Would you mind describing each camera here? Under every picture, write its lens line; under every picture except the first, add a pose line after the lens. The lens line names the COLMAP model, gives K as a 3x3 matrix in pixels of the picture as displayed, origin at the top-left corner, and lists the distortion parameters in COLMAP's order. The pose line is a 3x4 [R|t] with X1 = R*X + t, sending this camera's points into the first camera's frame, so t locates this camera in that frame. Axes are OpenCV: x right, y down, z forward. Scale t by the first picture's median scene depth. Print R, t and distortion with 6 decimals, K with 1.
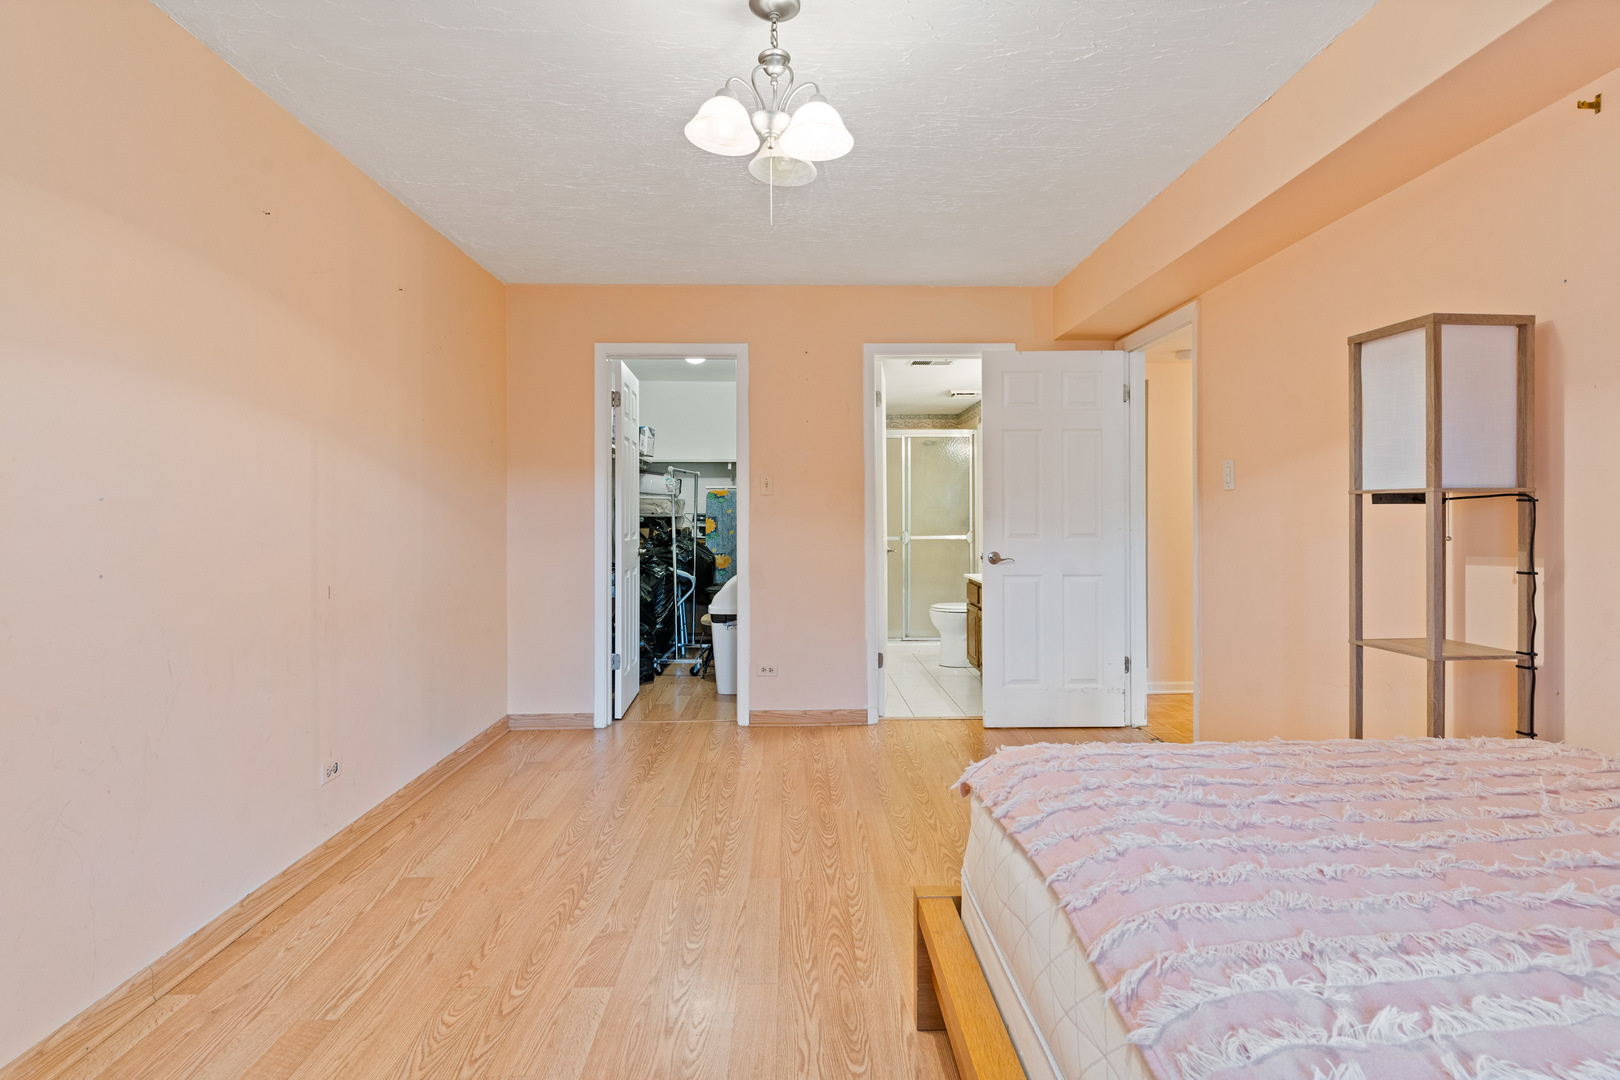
lens RADIAL K [[793.8, 0, 814.8], [0, 793.8, 515.5], [0, 0, 1]] dist [0.005670, -0.002278]
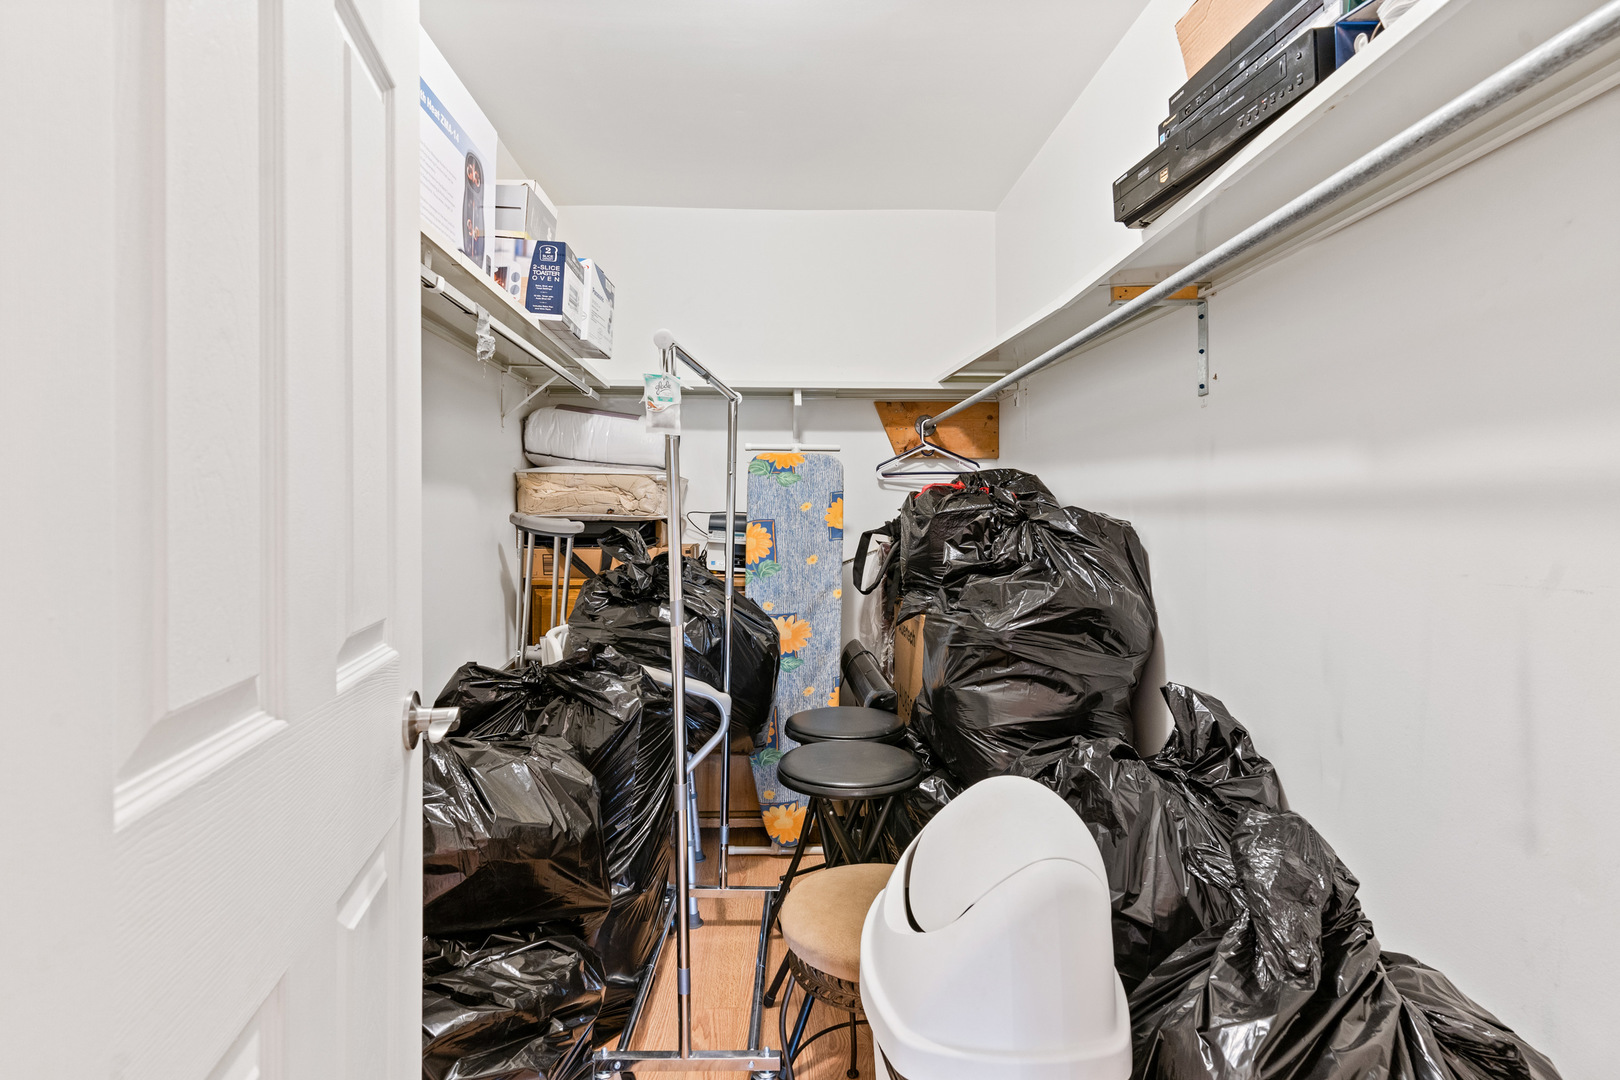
lens RADIAL K [[793.8, 0, 814.1], [0, 793.8, 514.9], [0, 0, 1]] dist [0.005670, -0.002278]
pose [[0.999707, 0.001897, 0.024151, -0.189311], [-0.001857, 0.999997, -0.001702, -0.000541], [-0.024154, 0.001657, 0.999707, 1.012616]]
